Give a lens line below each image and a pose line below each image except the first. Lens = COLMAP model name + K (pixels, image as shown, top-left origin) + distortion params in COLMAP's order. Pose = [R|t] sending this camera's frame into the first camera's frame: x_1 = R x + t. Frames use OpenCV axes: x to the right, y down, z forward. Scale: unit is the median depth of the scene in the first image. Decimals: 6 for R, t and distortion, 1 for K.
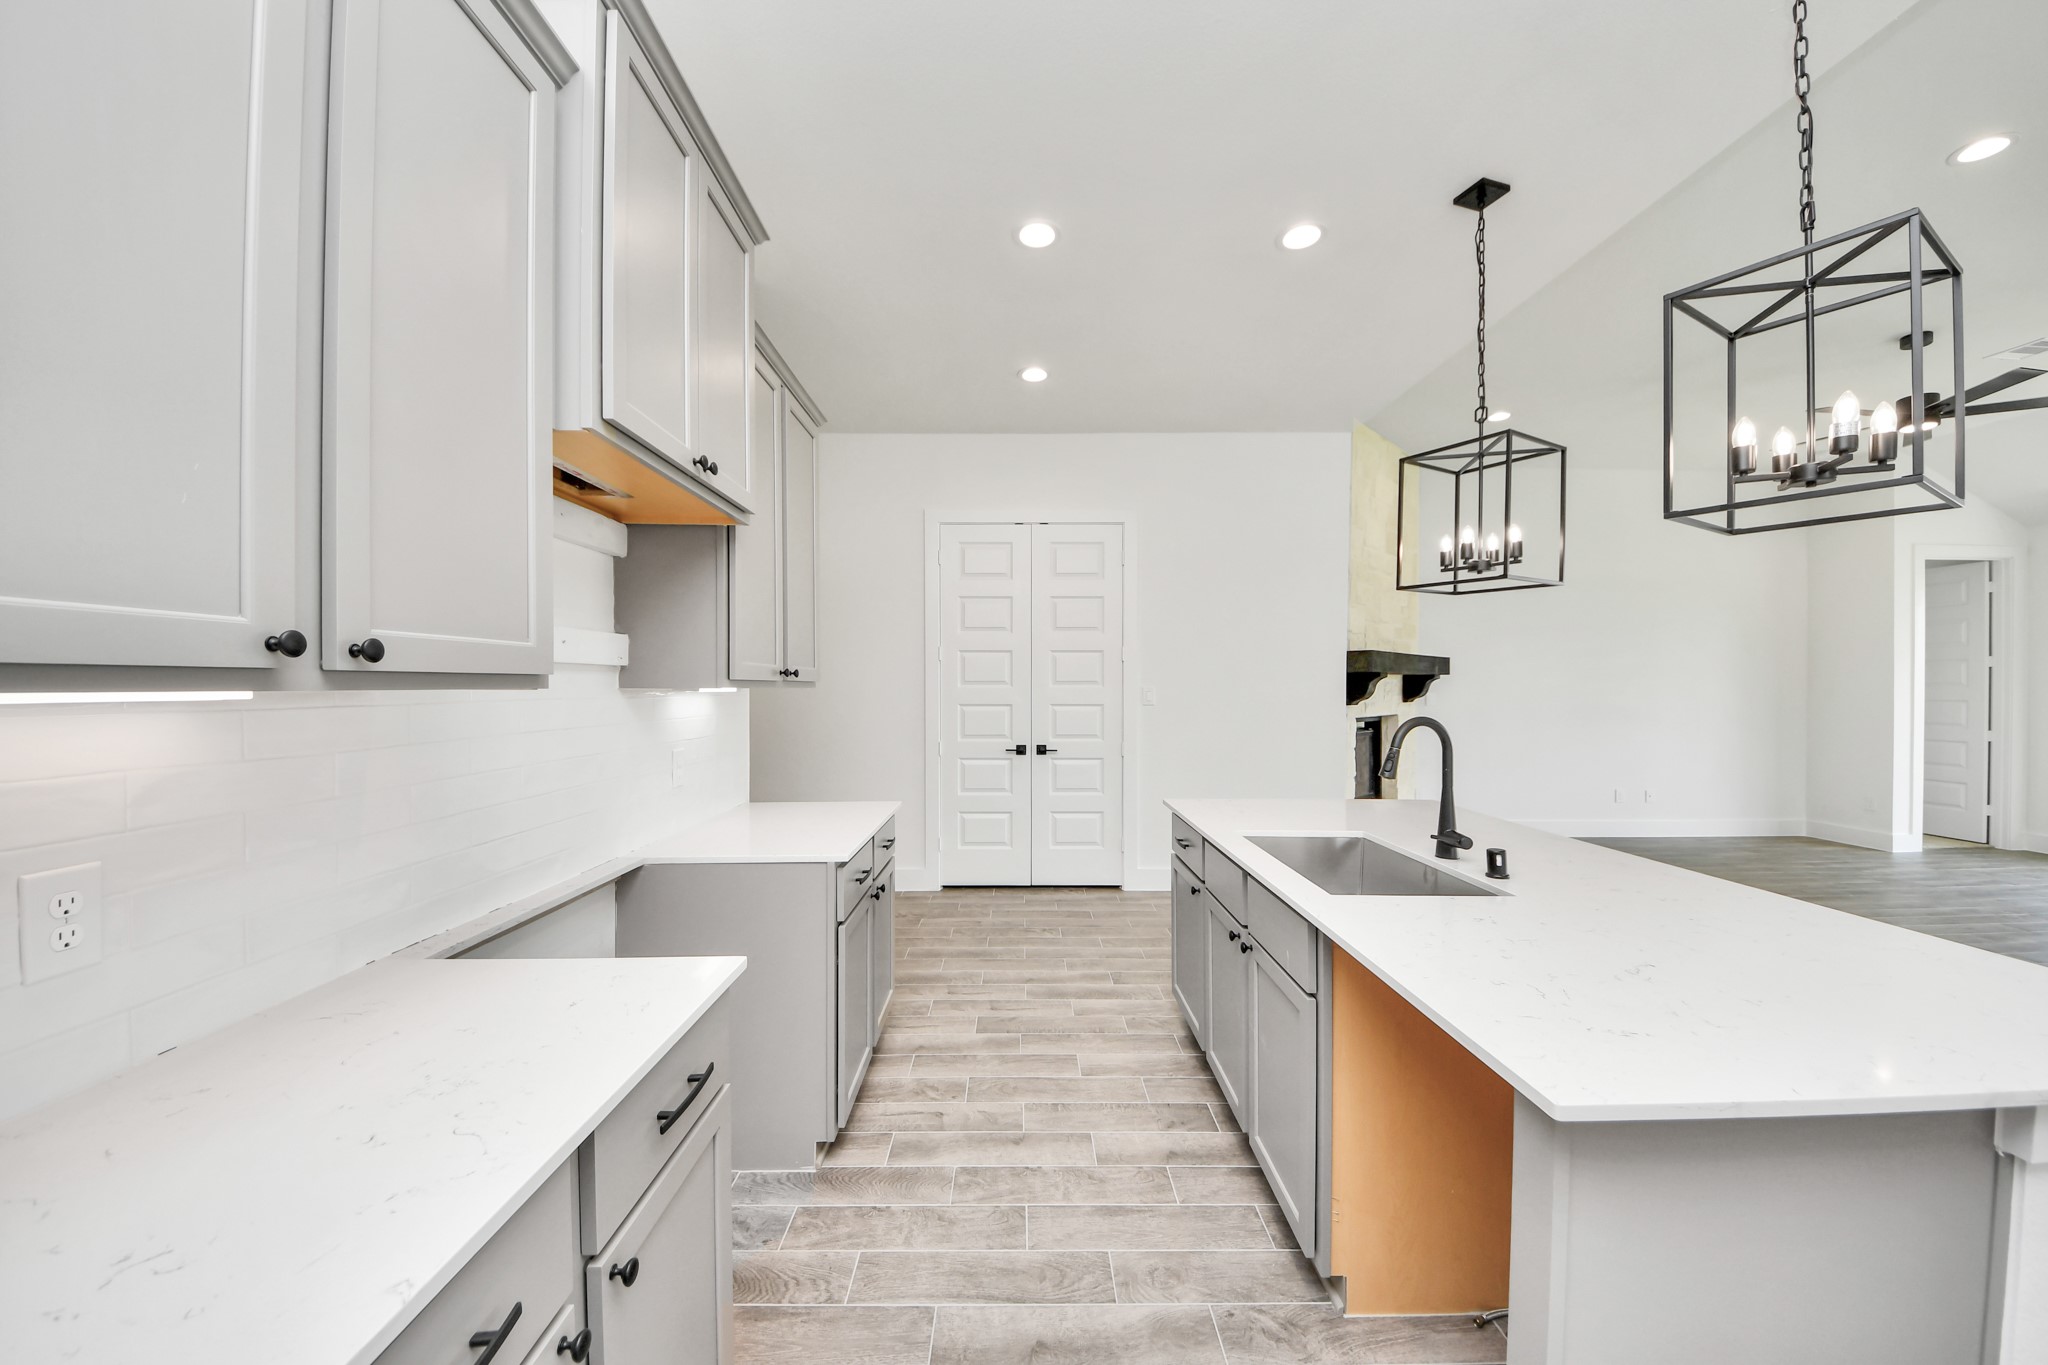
lens RADIAL K [[726.1, 0, 1017.5], [0, 726.1, 691.0], [0, 0, 1]] dist [0.026834, -0.017629]
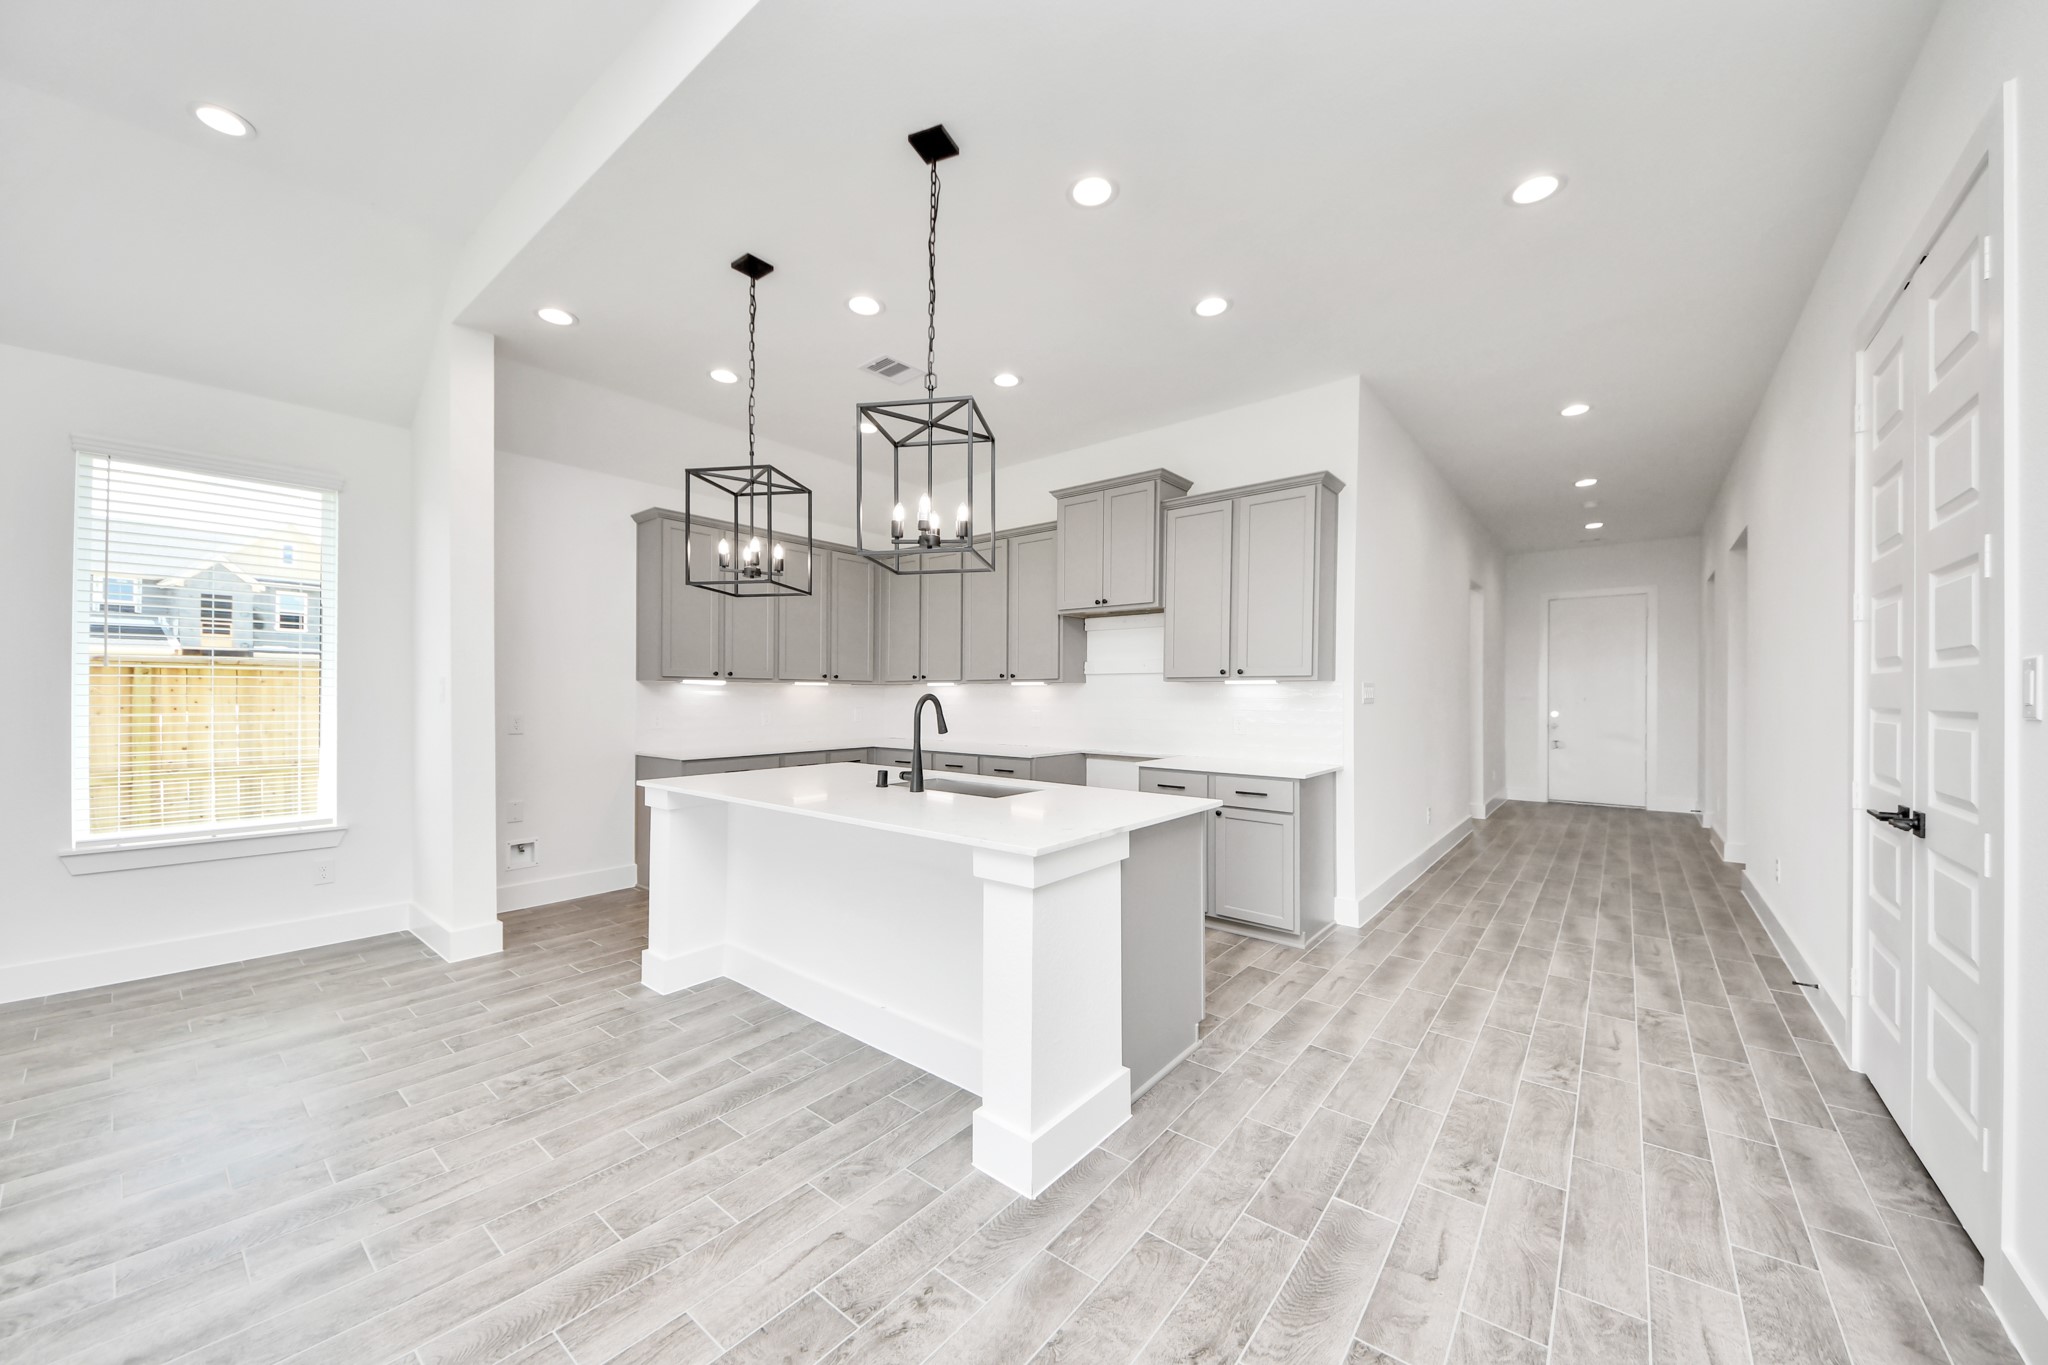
lens RADIAL K [[738.7, 0, 1024.0], [0, 738.7, 690.2], [0, 0, 1]] dist [0.021443, -0.013528]
pose [[-0.628926, -0.005719, -0.777444, 1.331351], [-0.008632, 0.999963, -0.000373, 0.020452], [0.777417, 0.006477, -0.628952, 1.741248]]
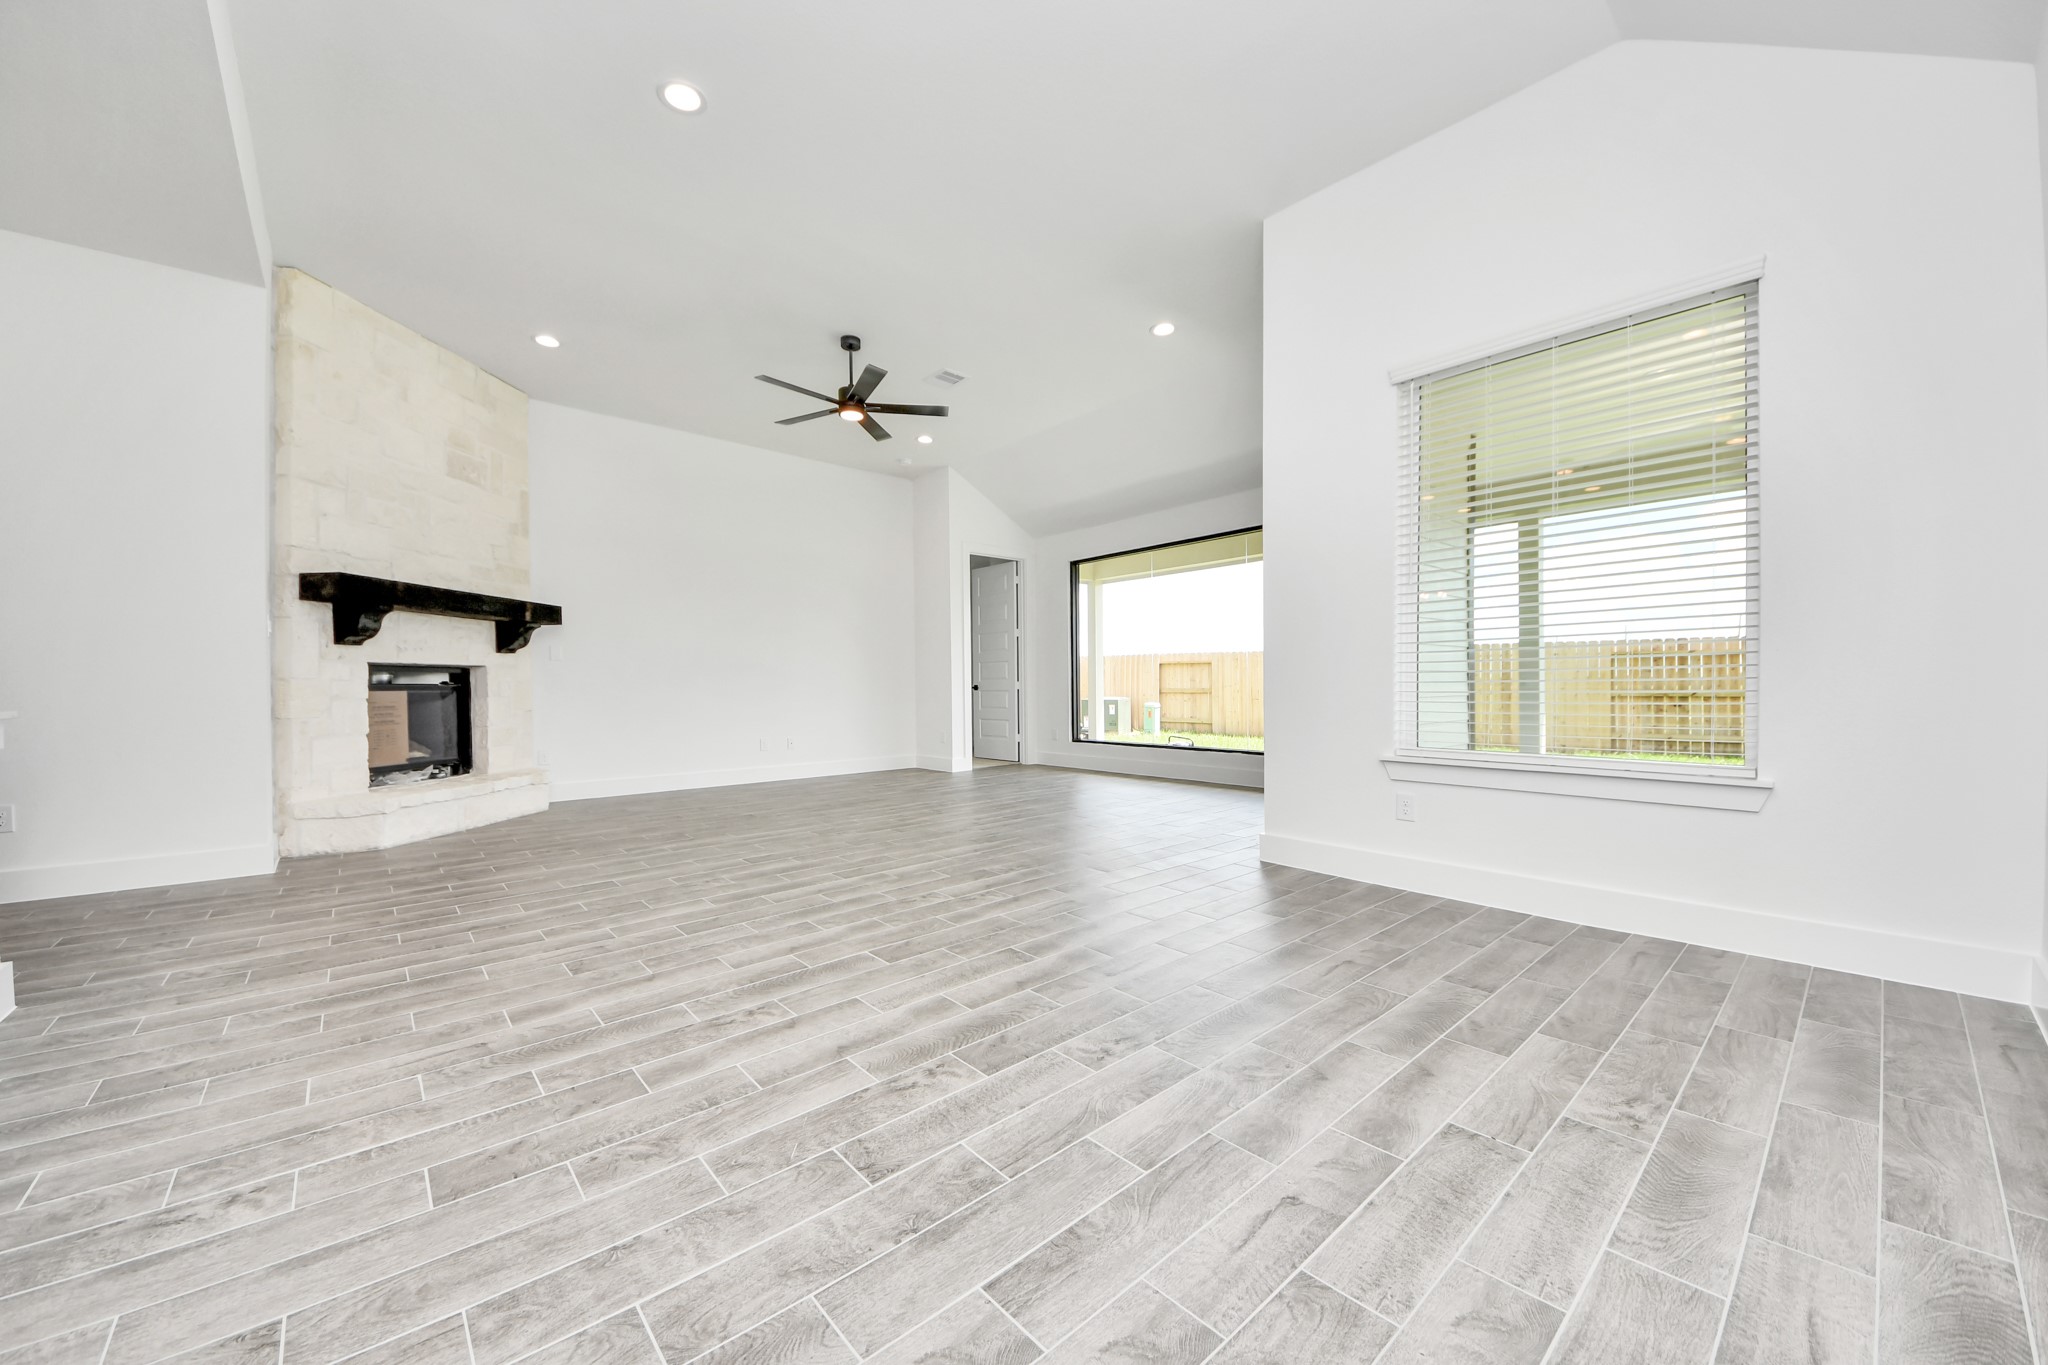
lens RADIAL K [[743.3, 0, 1021.1], [0, 743.3, 680.7], [0, 0, 1]] dist [0.018727, -0.014425]
pose [[0.748047, -0.006679, 0.663613, 1.044937], [0.018361, 0.999775, -0.010635, 0.184748], [-0.663392, 0.020140, 0.748001, -0.237883]]
